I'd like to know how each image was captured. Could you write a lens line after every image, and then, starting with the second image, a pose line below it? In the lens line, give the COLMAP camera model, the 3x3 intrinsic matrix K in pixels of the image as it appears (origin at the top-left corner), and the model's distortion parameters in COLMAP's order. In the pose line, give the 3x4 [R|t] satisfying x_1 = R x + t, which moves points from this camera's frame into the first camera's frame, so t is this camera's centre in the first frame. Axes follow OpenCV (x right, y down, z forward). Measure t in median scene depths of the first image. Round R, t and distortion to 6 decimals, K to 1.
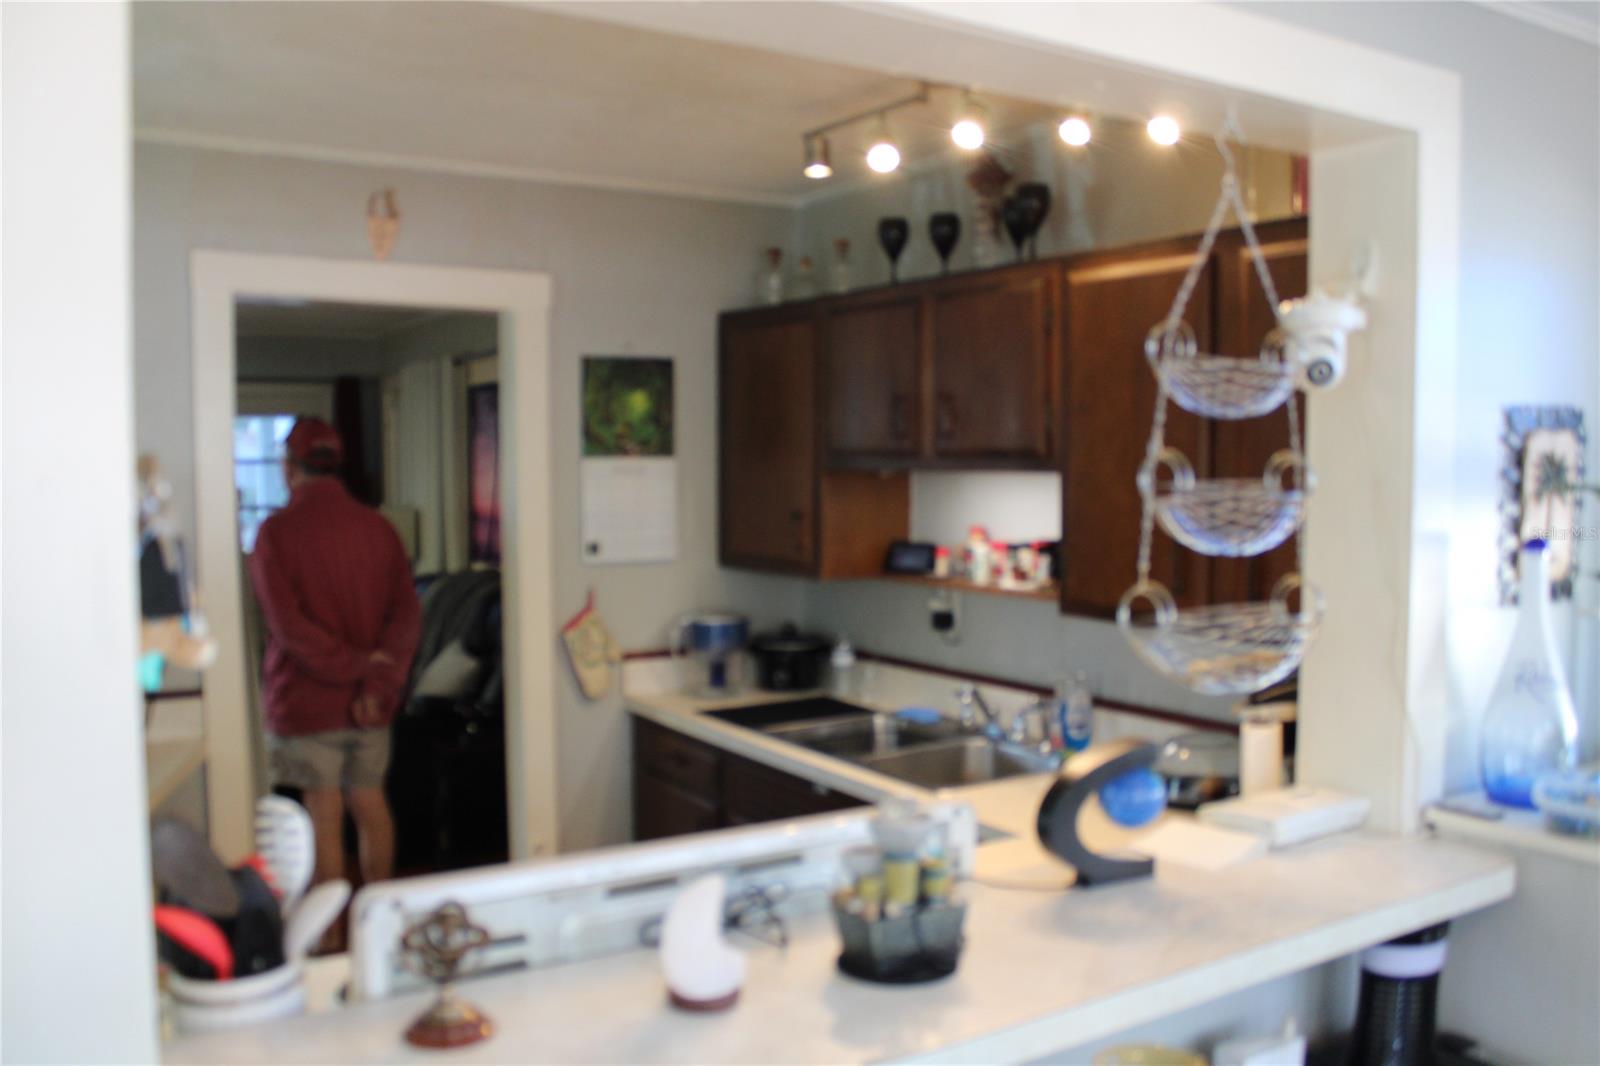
lens RADIAL K [[1339.5, 0, 799.2], [0, 1339.5, 524.9], [0, 0, 1]] dist [-0.078176, 0.004421]
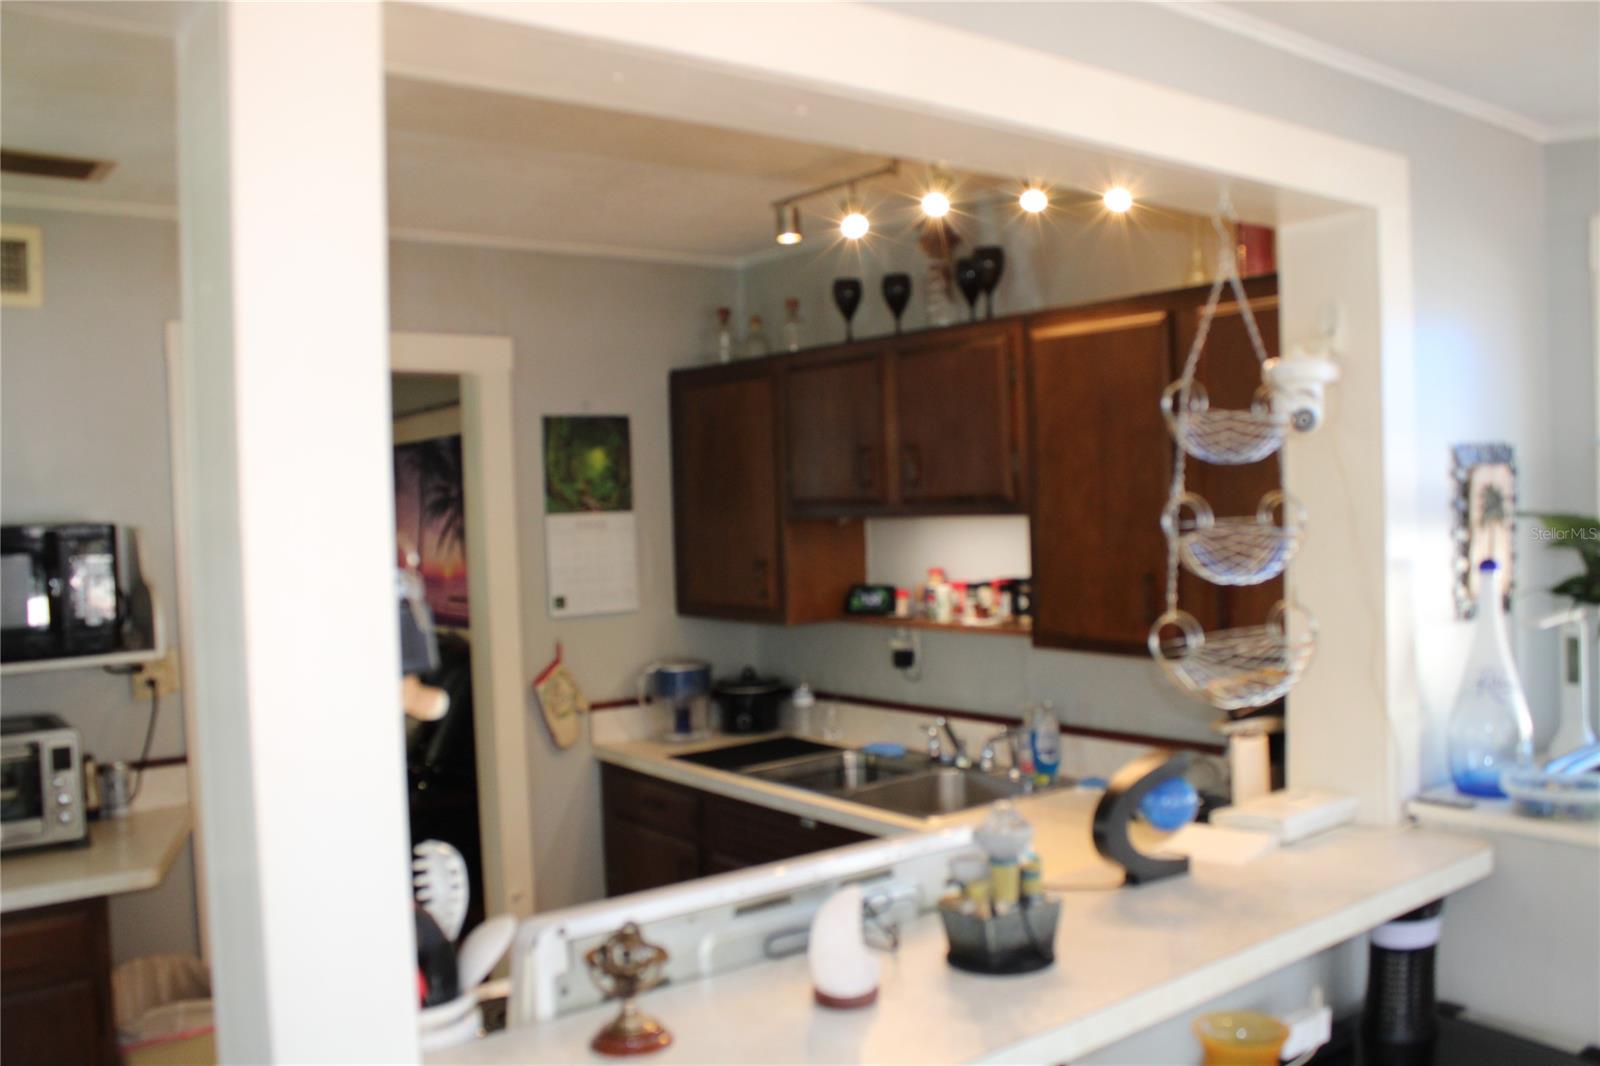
lens RADIAL K [[1339.3, 0, 800.0], [0, 1339.3, 533.0], [0, 0, 1]] dist [-0.071637, 0.002662]
pose [[0.995035, -0.032789, 0.093966, -0.097738], [0.035443, 0.999014, -0.026719, -0.002725], [-0.092998, 0.029917, 0.995217, -0.059276]]
